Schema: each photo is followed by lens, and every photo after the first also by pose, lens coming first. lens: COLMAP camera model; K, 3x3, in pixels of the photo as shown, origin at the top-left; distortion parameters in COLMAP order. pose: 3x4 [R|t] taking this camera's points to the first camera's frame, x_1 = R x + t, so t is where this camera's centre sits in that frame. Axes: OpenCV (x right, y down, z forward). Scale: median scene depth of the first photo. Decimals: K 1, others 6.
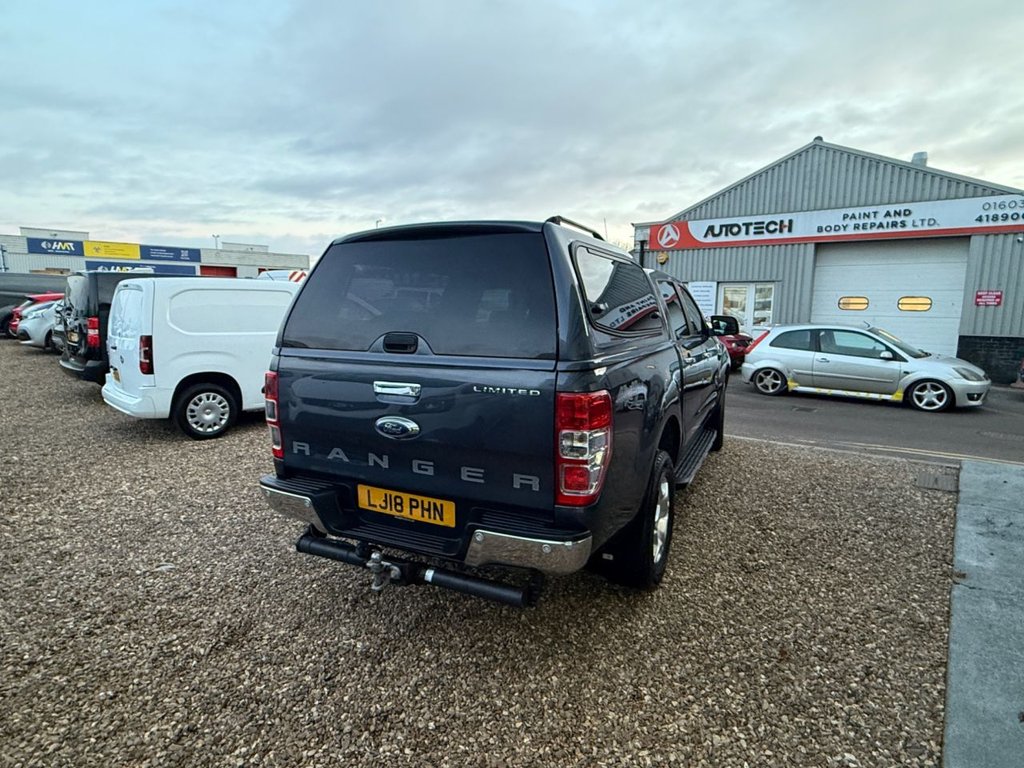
lens RADIAL K [[562.9, 0, 507.2], [0, 562.9, 380.7], [0, 0, 1]] dist [0.002320, -0.000528]
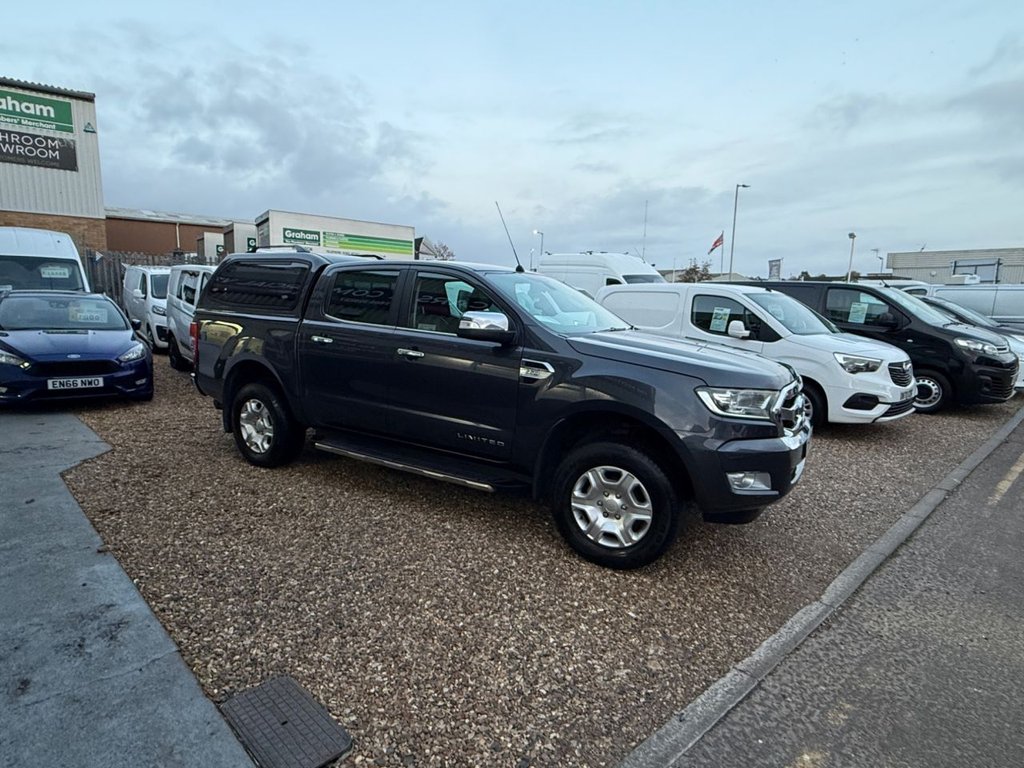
lens RADIAL K [[562.9, 0, 507.2], [0, 562.9, 380.7], [0, 0, 1]] dist [0.002320, -0.000528]
pose [[-0.099759, 0.135397, -0.985756, 1.230811], [-0.164324, 0.974853, 0.150529, -0.165519], [0.981349, 0.177000, -0.075001, 1.265983]]
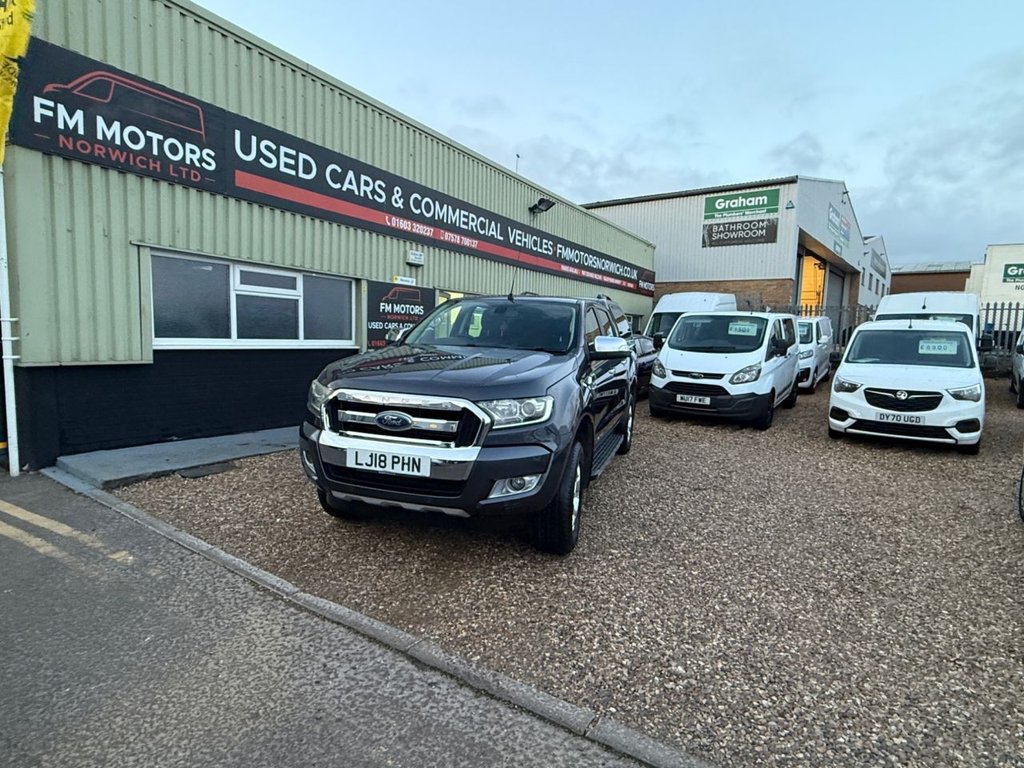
lens RADIAL K [[558.3, 0, 512.0], [0, 558.3, 384.0], [0, 0, 1]] dist [0.001584, 0.001097]
pose [[-0.988802, -0.023529, -0.147369, 0.376259], [-0.057657, 0.971047, 0.231826, -0.303926], [0.137648, 0.237727, -0.961530, 2.319593]]
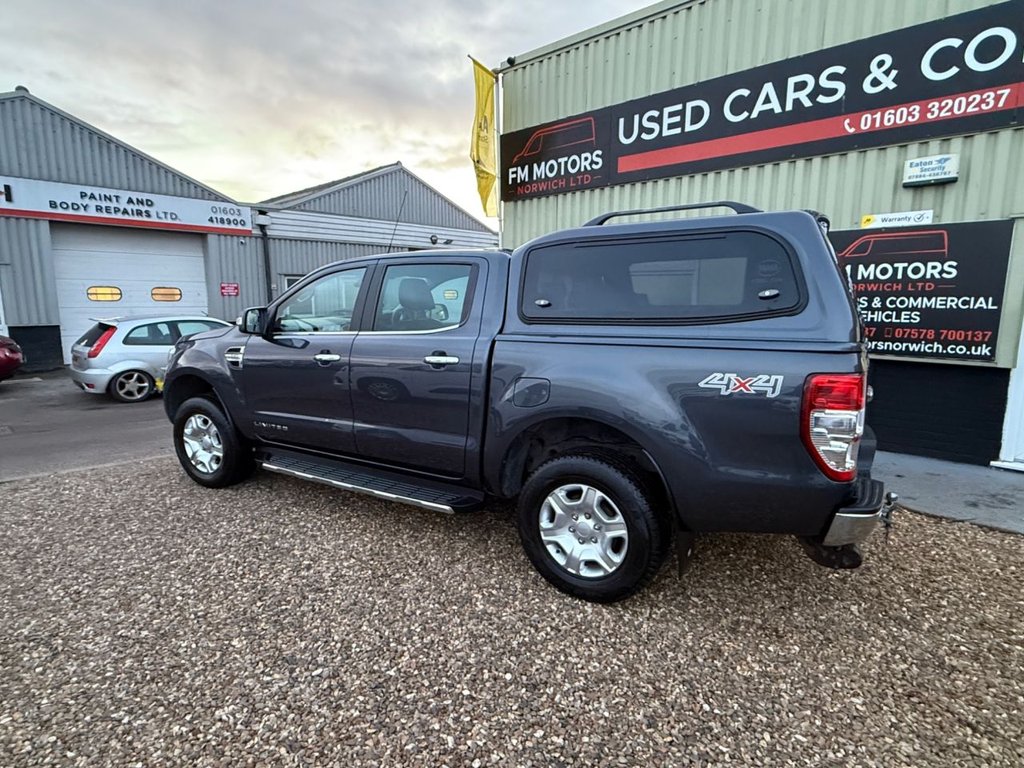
lens RADIAL K [[560.4, 0, 510.4], [0, 560.4, 380.3], [0, 0, 1]] dist [0.002020, -0.000741]
pose [[0.084685, -0.152343, 0.984693, -0.777971], [0.136744, 0.980669, 0.139961, -0.117864], [-0.986980, 0.122798, 0.103880, 0.876608]]
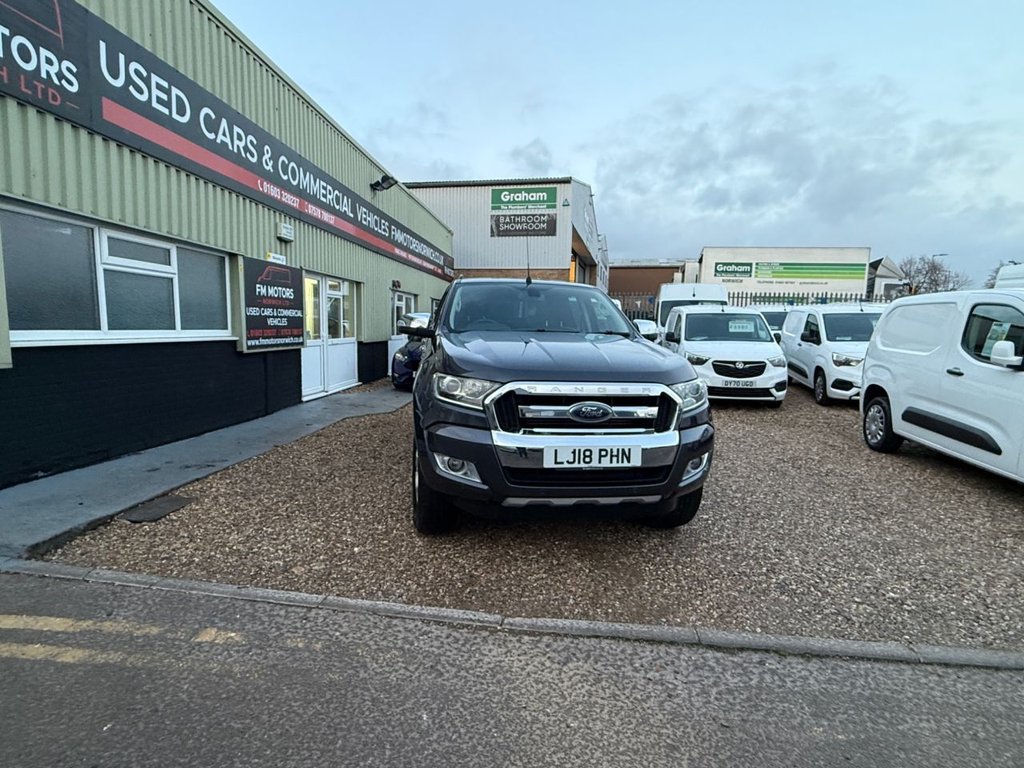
lens RADIAL K [[559.2, 0, 510.2], [0, 559.2, 384.6], [0, 0, 1]] dist [0.004790, -0.001188]
pose [[-0.824426, 0.039126, -0.564615, 0.878818], [-0.104110, 0.970100, 0.219241, -0.250615], [0.556311, 0.239531, -0.795703, 2.088089]]
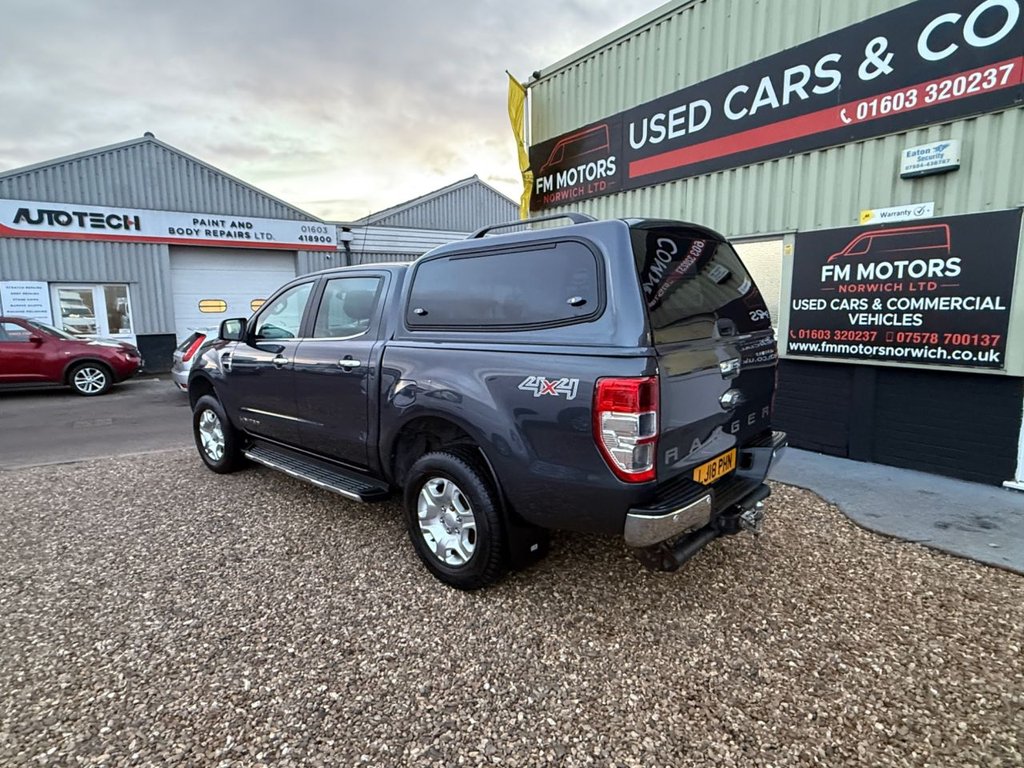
lens RADIAL K [[560.4, 0, 510.4], [0, 560.4, 380.3], [0, 0, 1]] dist [0.002020, -0.000741]
pose [[0.274795, -0.140493, 0.951183, -0.779379], [0.149209, 0.983514, 0.102161, -0.079921], [-0.949855, 0.113852, 0.291228, 0.592872]]
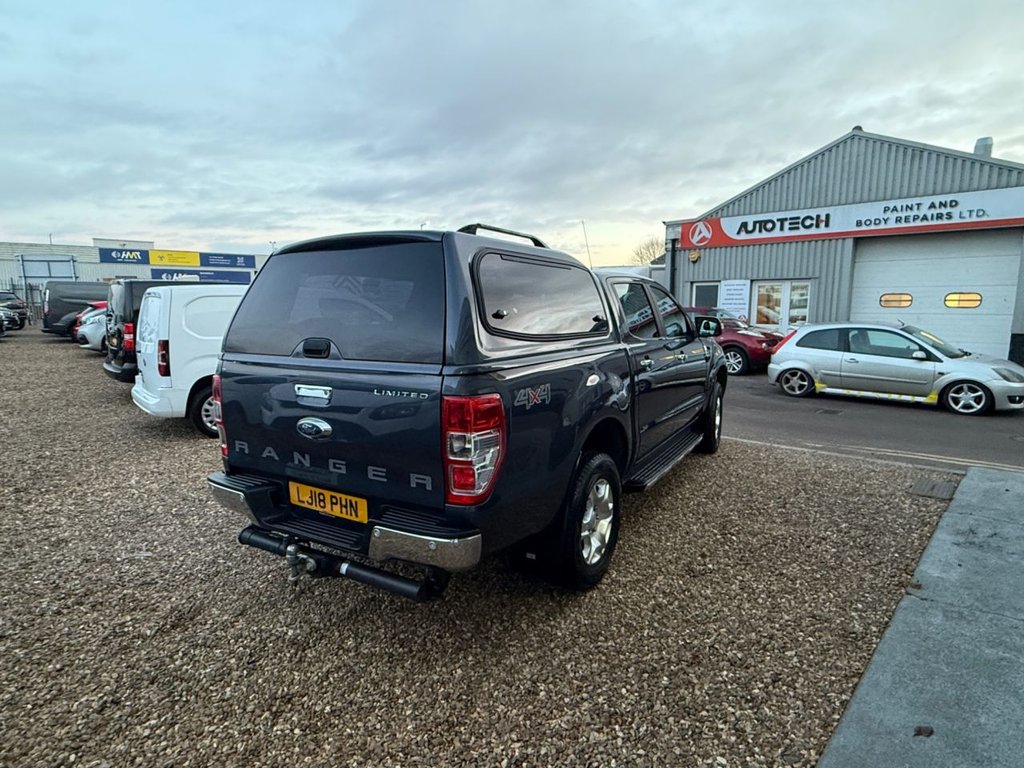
lens RADIAL K [[562.9, 0, 507.2], [0, 562.9, 380.7], [0, 0, 1]] dist [0.002320, -0.000528]
pose [[0.996205, 0.000060, -0.087037, 0.138588], [-0.000124, 1.000000, -0.000724, -0.003017], [0.087037, 0.000732, 0.996205, -0.013727]]
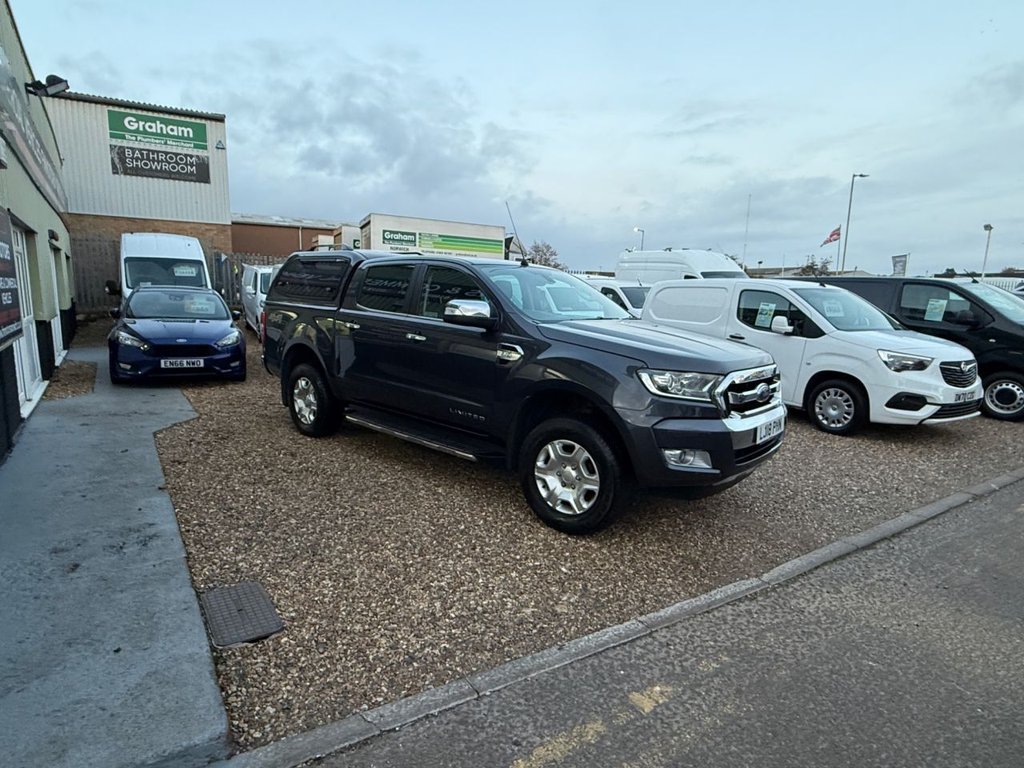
lens RADIAL K [[561.8, 0, 509.7], [0, 561.8, 383.3], [0, 0, 1]] dist [0.001057, 0.000422]
pose [[-0.274912, 0.135871, -0.951821, 1.287306], [-0.163801, 0.968874, 0.185615, -0.183748], [0.947414, 0.206937, -0.244100, 1.463291]]
